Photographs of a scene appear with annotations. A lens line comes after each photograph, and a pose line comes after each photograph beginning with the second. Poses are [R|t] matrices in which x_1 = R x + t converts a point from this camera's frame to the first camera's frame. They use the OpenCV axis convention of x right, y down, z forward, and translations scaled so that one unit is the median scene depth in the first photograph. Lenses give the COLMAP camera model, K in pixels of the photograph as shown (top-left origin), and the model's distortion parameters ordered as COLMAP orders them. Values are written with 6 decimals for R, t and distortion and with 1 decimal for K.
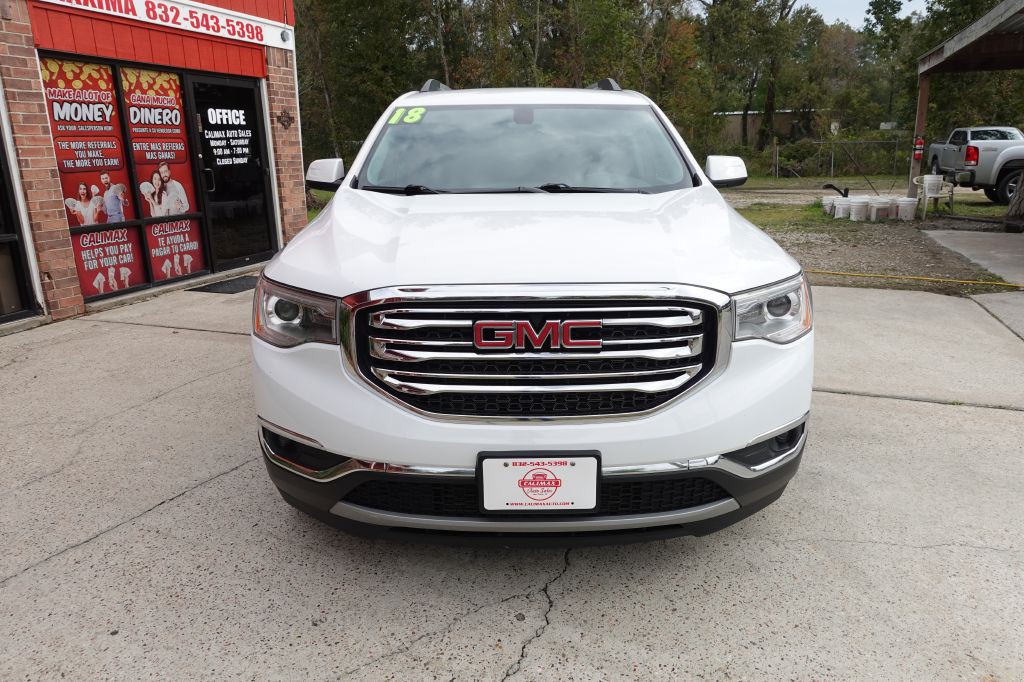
lens RADIAL K [[710.2, 0, 515.8], [0, 710.2, 341.1], [0, 0, 1]] dist [-0.001780, 0.000752]
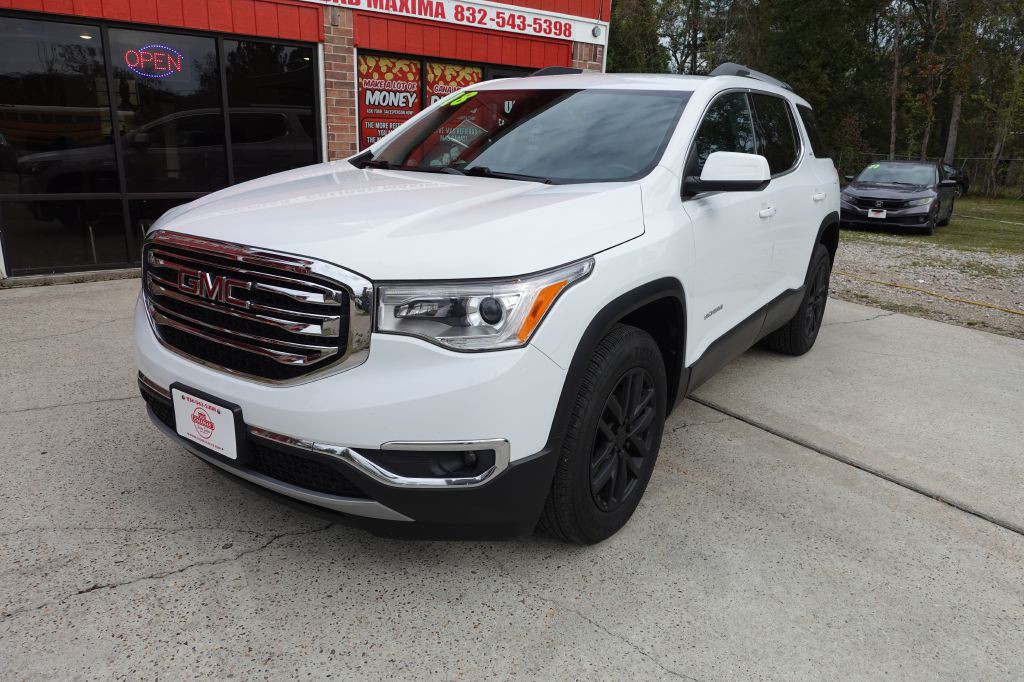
lens RADIAL K [[710.2, 0, 513.1], [0, 710.2, 341.6], [0, 0, 1]] dist [-0.001780, 0.000752]
pose [[0.817175, 0.197957, -0.541330, 0.304820], [-0.197524, 0.978482, 0.059641, -0.024953], [0.541488, 0.058189, 0.838692, 0.101757]]
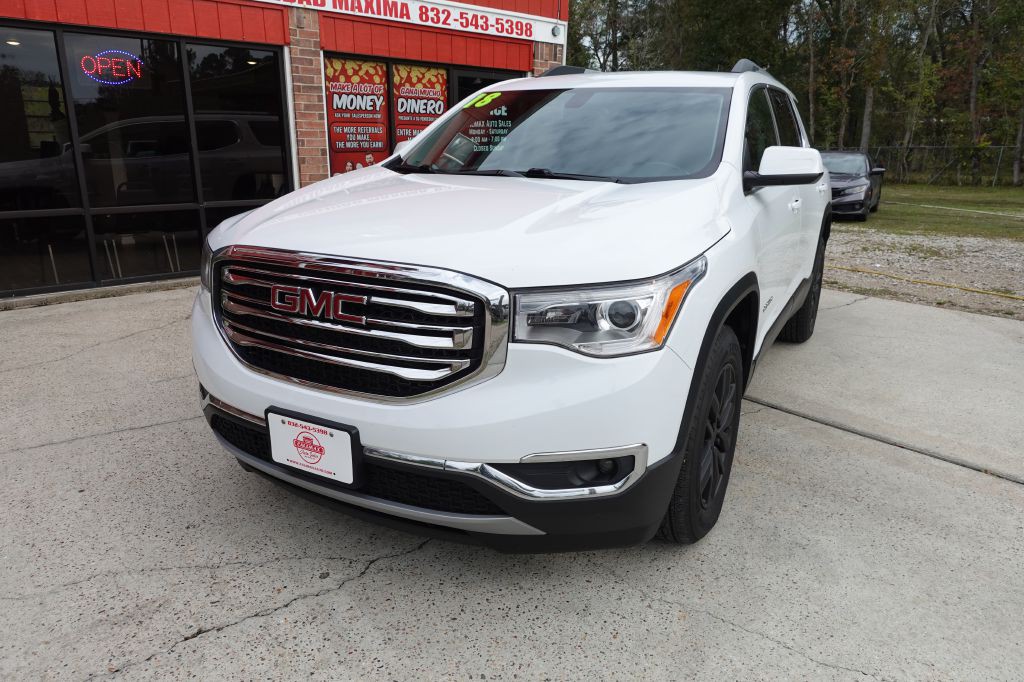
lens RADIAL K [[710.2, 0, 512.9], [0, 710.2, 340.5], [0, 0, 1]] dist [-0.001780, 0.000752]
pose [[0.874051, 0.151924, -0.461468, 0.229241], [-0.149984, 0.987832, 0.041133, -0.012206], [0.462103, 0.033260, 0.886203, 0.065682]]
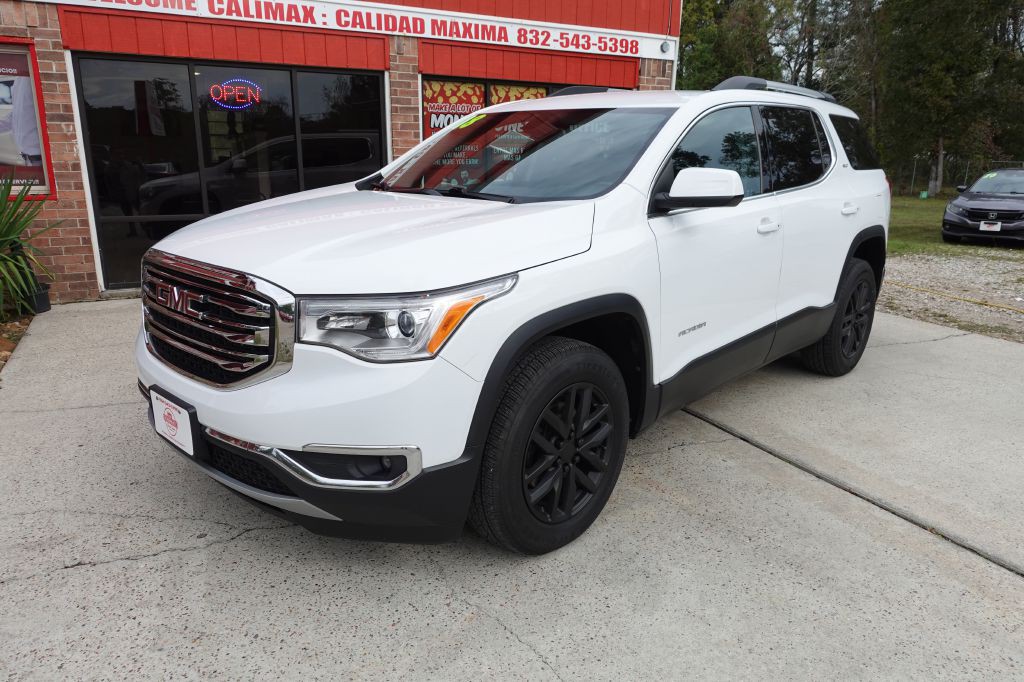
lens RADIAL K [[710.2, 0, 511.9], [0, 710.2, 340.0], [0, 0, 1]] dist [-0.001780, 0.000752]
pose [[0.721377, 0.196496, -0.664082, 0.379797], [-0.204582, 0.976573, 0.066727, -0.041946], [0.661635, 0.087724, 0.744677, 0.143096]]
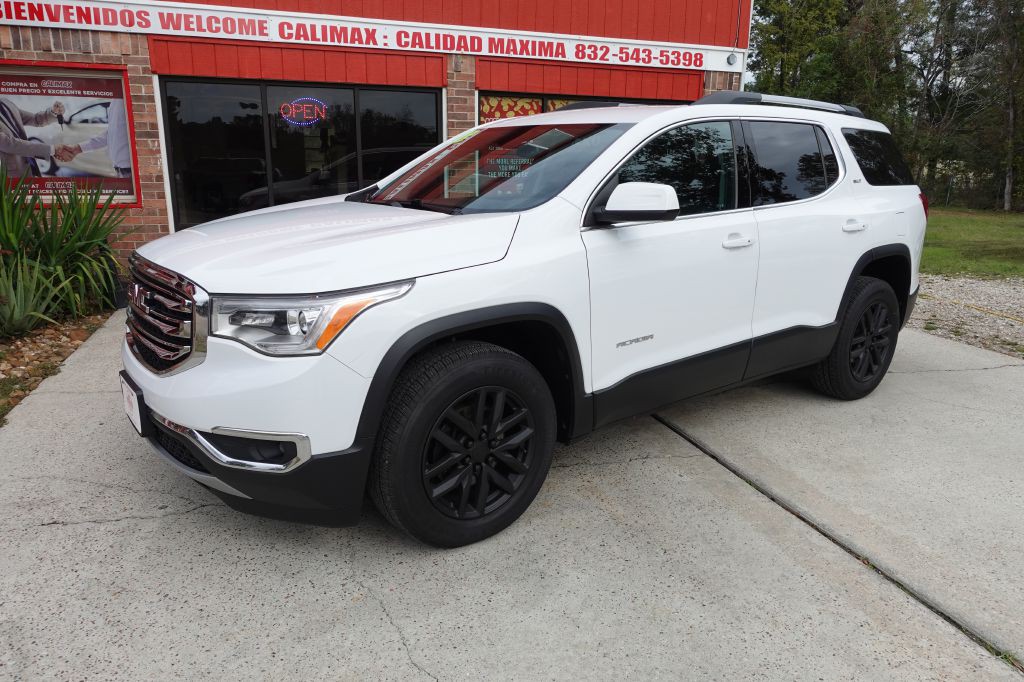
lens RADIAL K [[710.2, 0, 511.4], [0, 710.2, 342.1], [0, 0, 1]] dist [-0.001780, 0.000752]
pose [[0.603241, 0.213500, -0.768452, 0.466240], [-0.232969, 0.968653, 0.086240, -0.063013], [0.762775, 0.127002, 0.634069, 0.206751]]
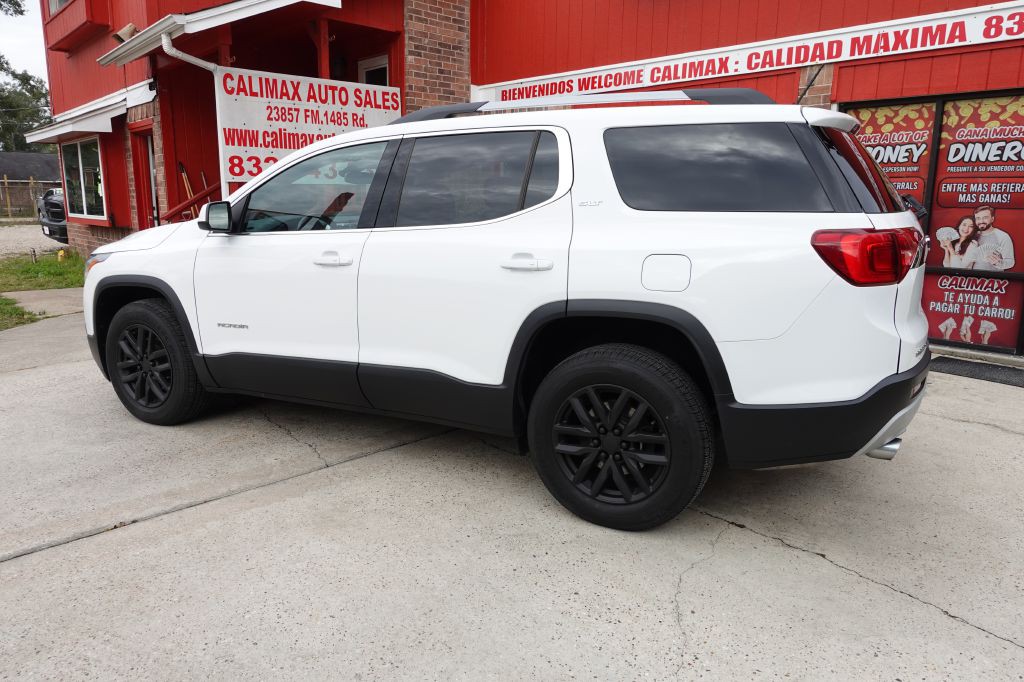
lens RADIAL K [[710.2, 0, 510.8], [0, 710.2, 336.9], [0, 0, 1]] dist [-0.001780, 0.000752]
pose [[-0.477683, 0.185109, -0.858810, 0.555228], [-0.229117, 0.917473, 0.325191, -0.279679], [0.848130, 0.352106, -0.395849, 1.001110]]
